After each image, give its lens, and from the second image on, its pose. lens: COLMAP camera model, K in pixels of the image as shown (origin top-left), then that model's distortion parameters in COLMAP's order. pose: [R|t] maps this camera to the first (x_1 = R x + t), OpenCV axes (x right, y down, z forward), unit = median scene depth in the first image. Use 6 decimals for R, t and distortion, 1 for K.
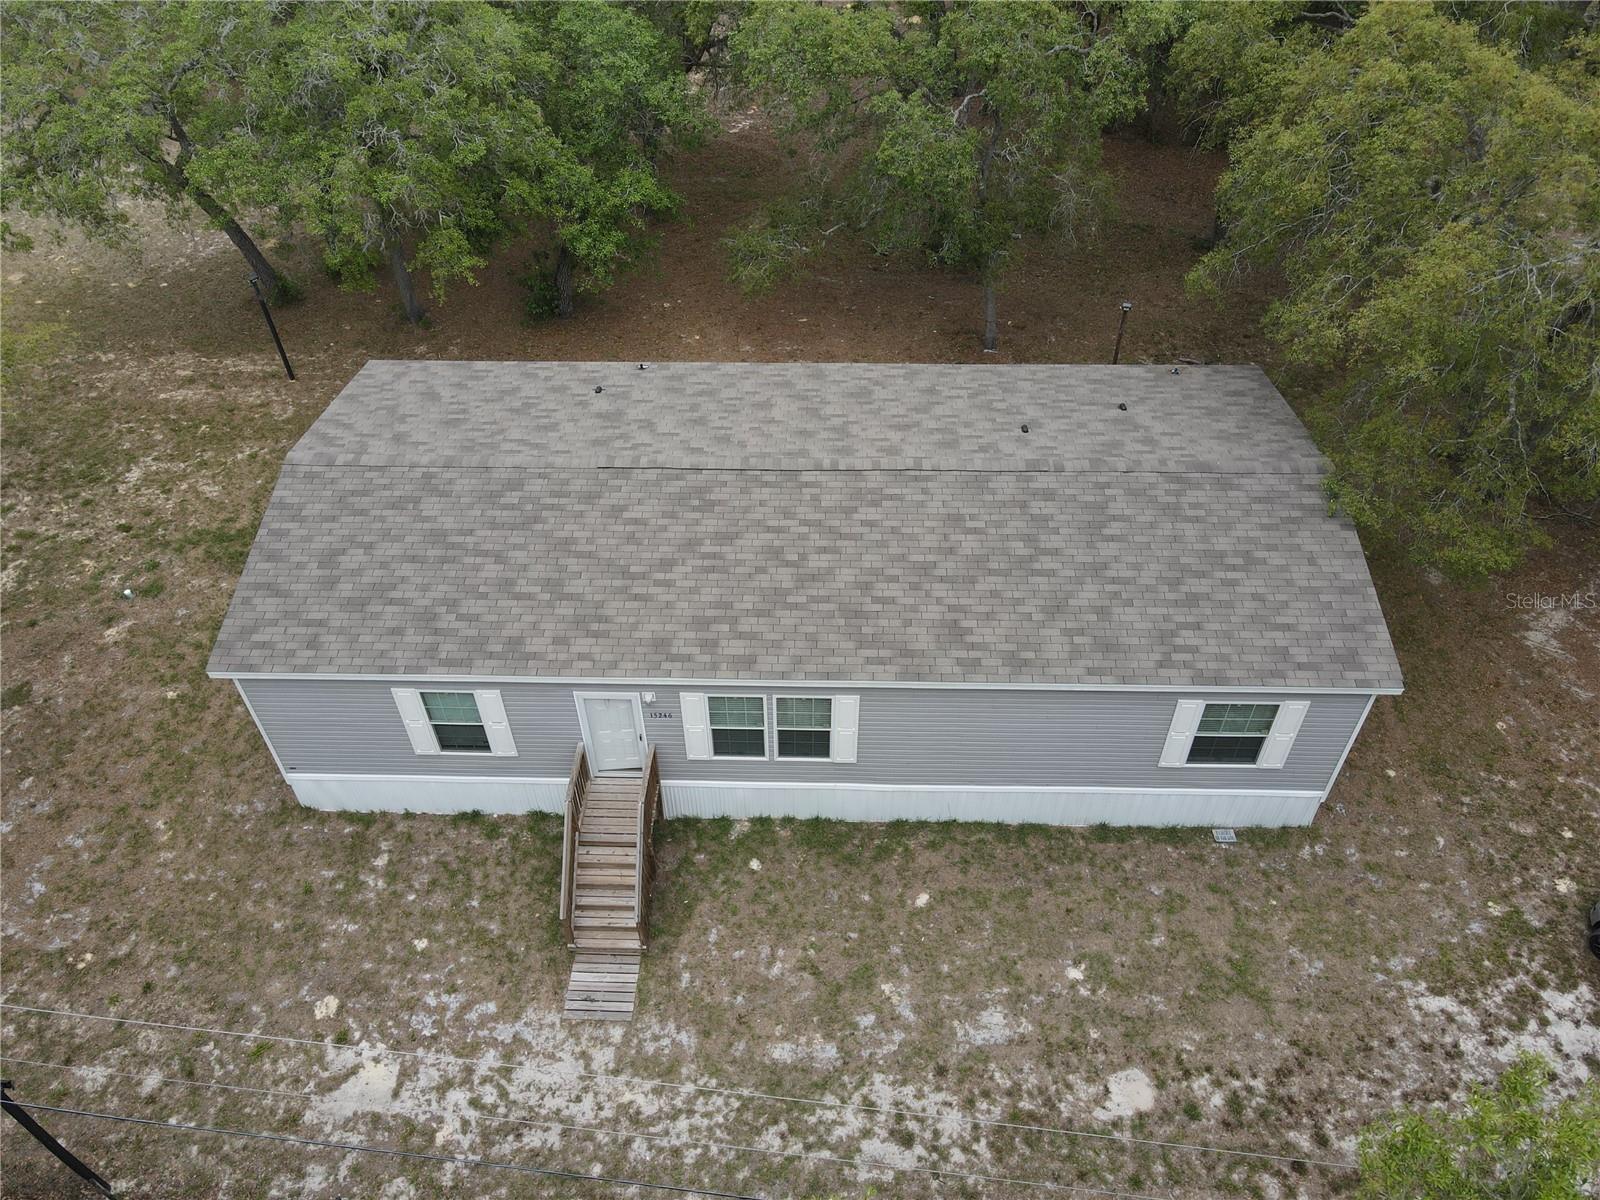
lens RADIAL K [[1176.3, 0, 797.1], [0, 1176.3, 604.7], [0, 0, 1]] dist [0.005182, 0.020899]
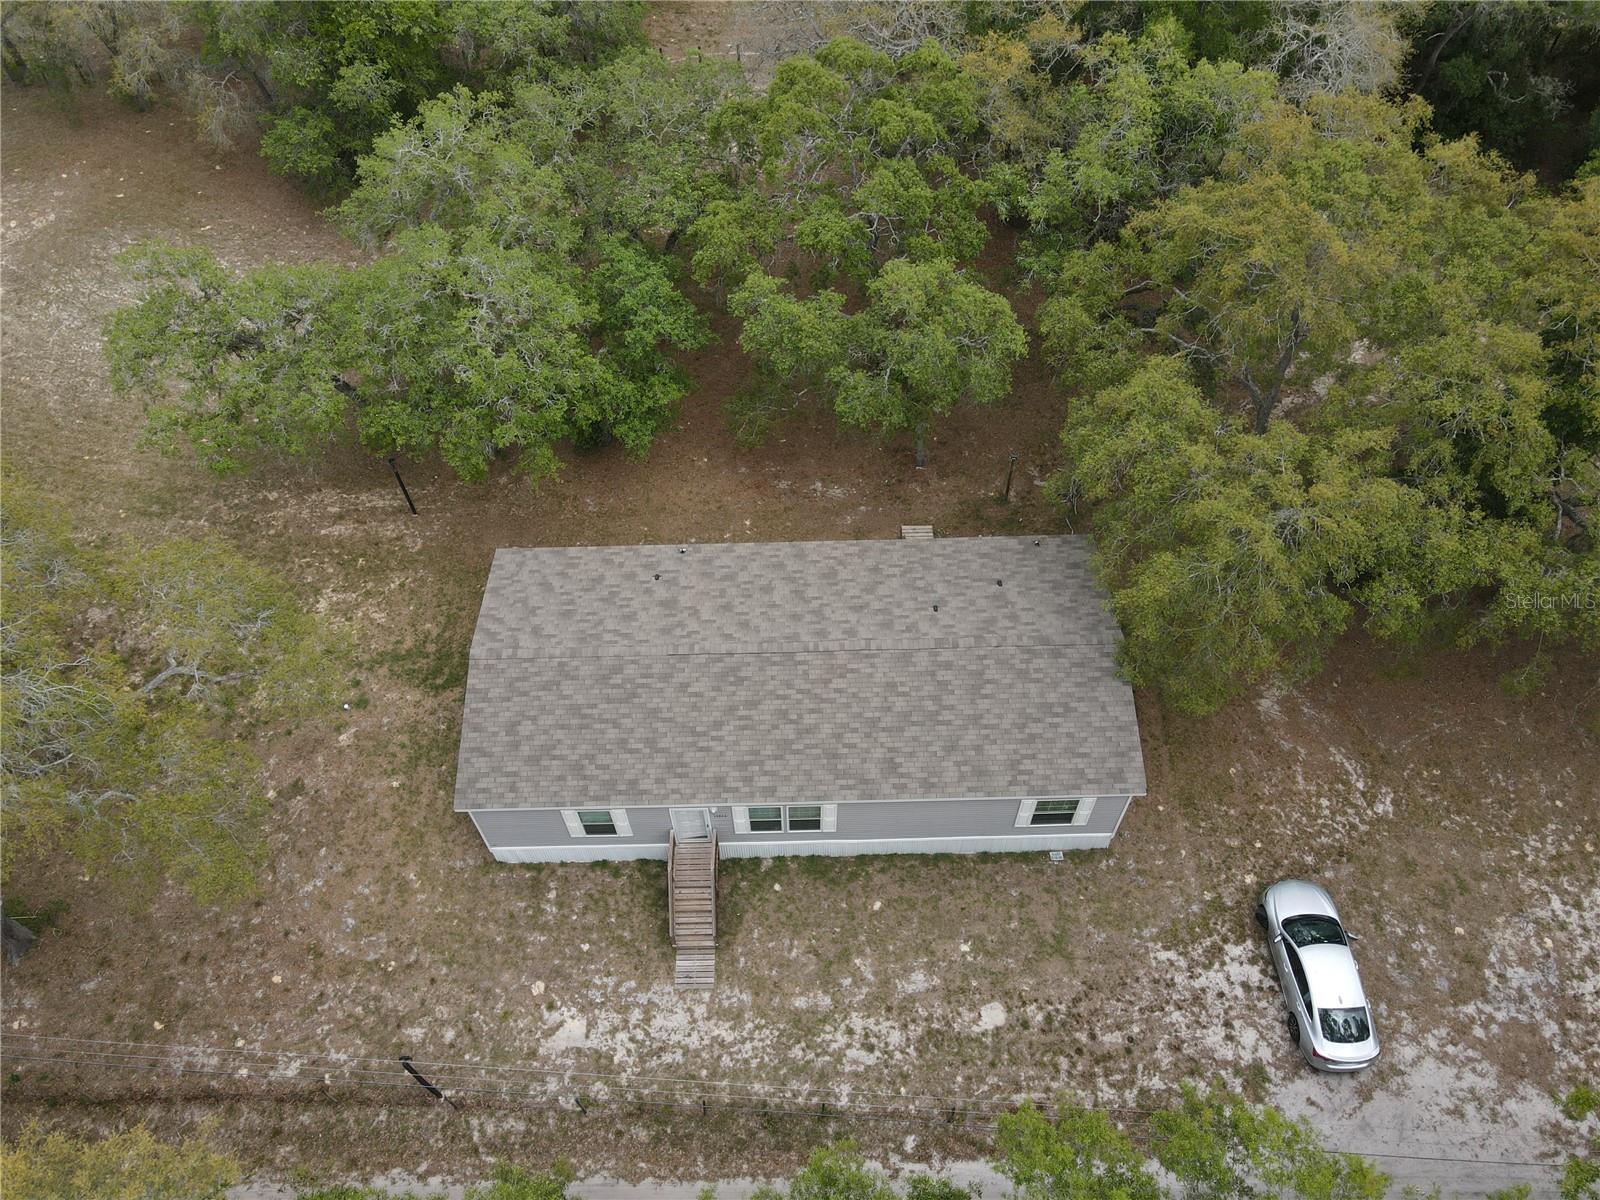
lens RADIAL K [[1176.3, 0, 796.5], [0, 1176.3, 607.0], [0, 0, 1]] dist [0.005182, 0.020899]
pose [[0.998818, -0.042228, 0.024069, -0.034782], [0.037392, 0.983933, 0.174579, -0.504857], [-0.031055, -0.173473, 0.984349, -0.631819]]
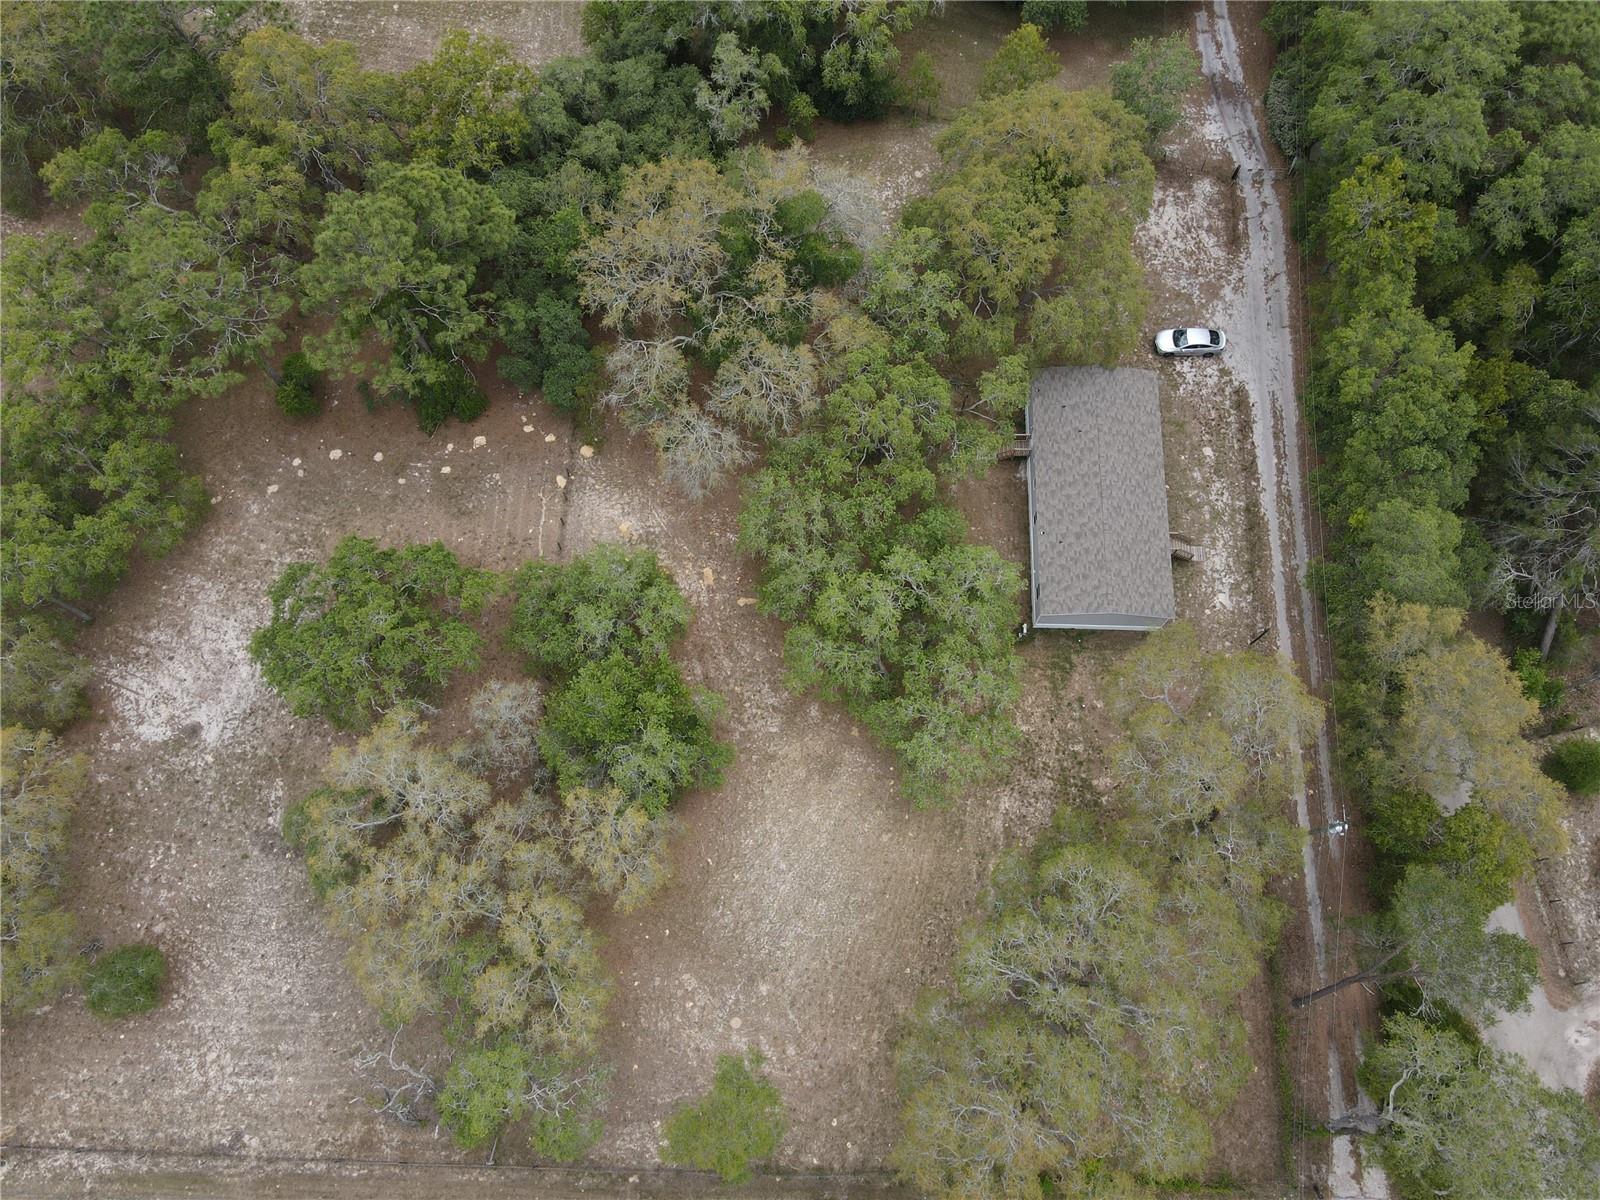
lens RADIAL K [[1176.3, 0, 803.0], [0, 1176.3, 605.9], [0, 0, 1]] dist [0.005182, 0.020899]
pose [[-0.000590, -0.940439, 0.339962, -1.873239], [0.701879, 0.241764, 0.670012, -3.673838], [-0.712296, 0.239007, 0.659932, -0.830986]]
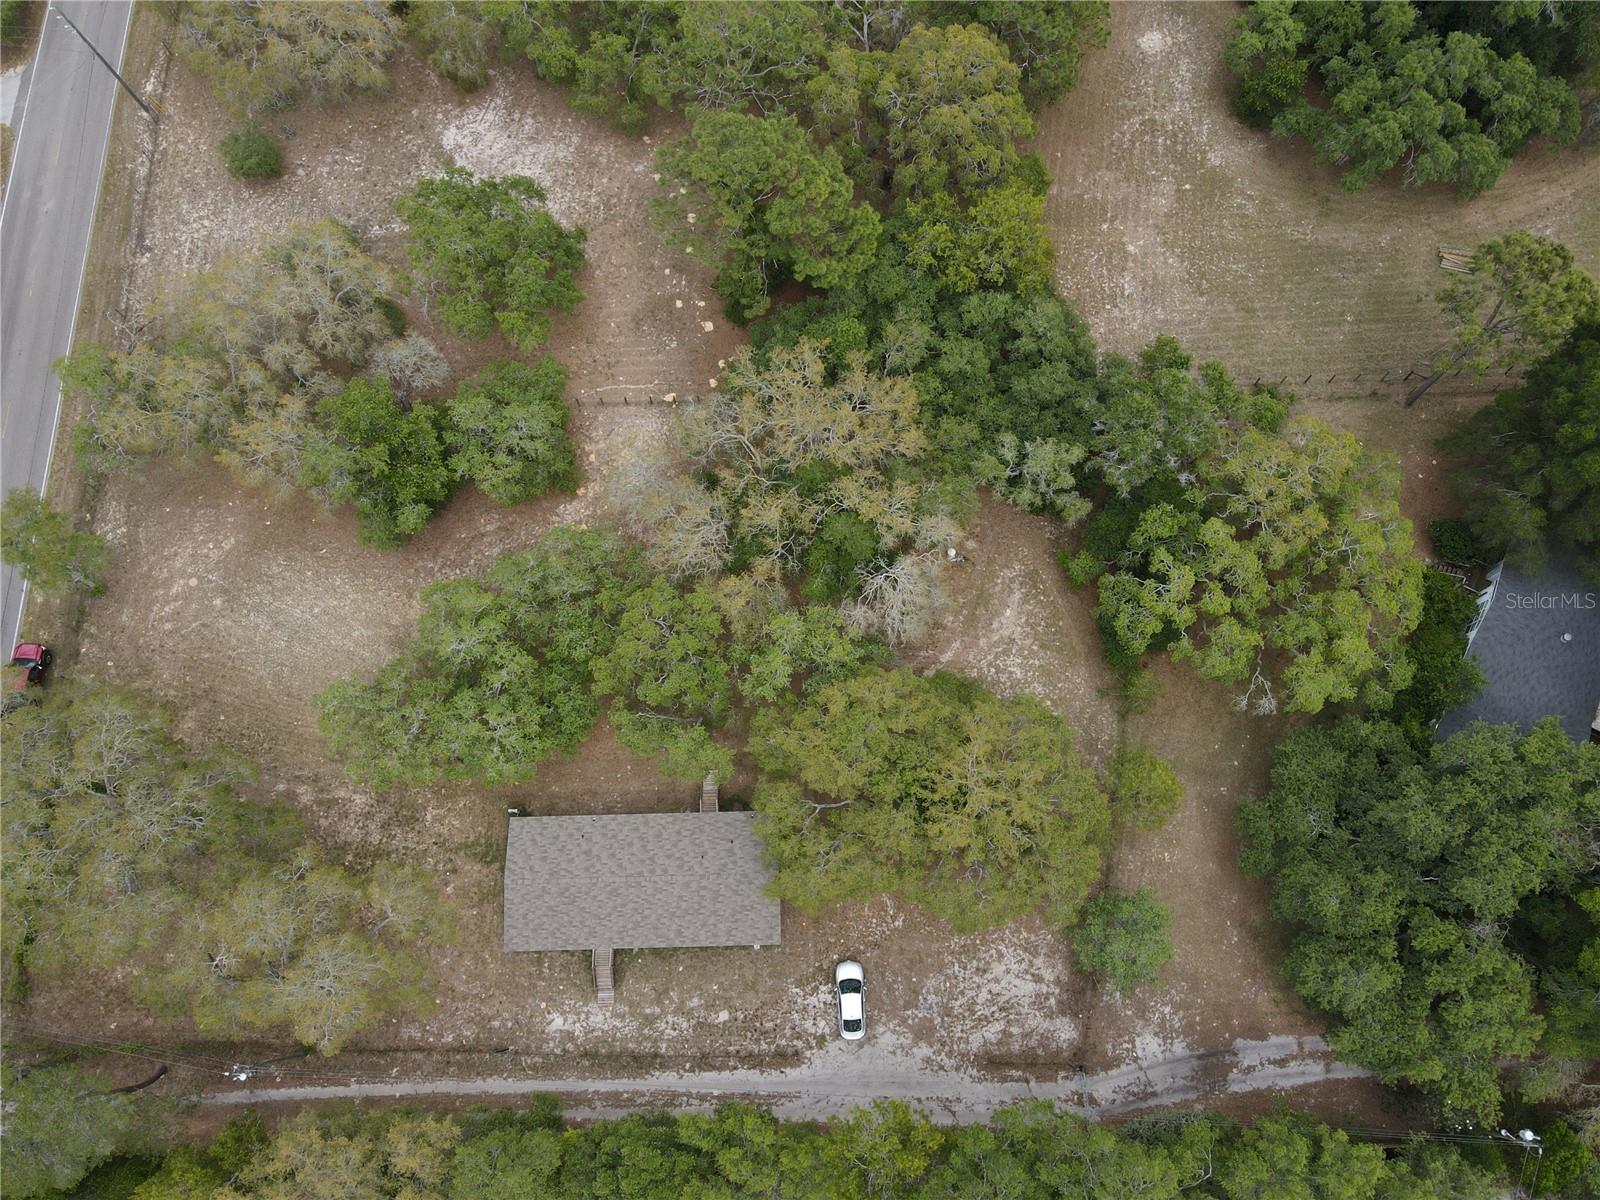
lens RADIAL K [[1176.3, 0, 797.0], [0, 1176.3, 608.7], [0, 0, 1]] dist [0.005182, 0.020899]
pose [[0.998385, -0.055410, 0.012545, 0.565077], [0.042618, 0.876477, 0.479555, -2.994685], [-0.037568, -0.478245, 0.877422, -2.157441]]
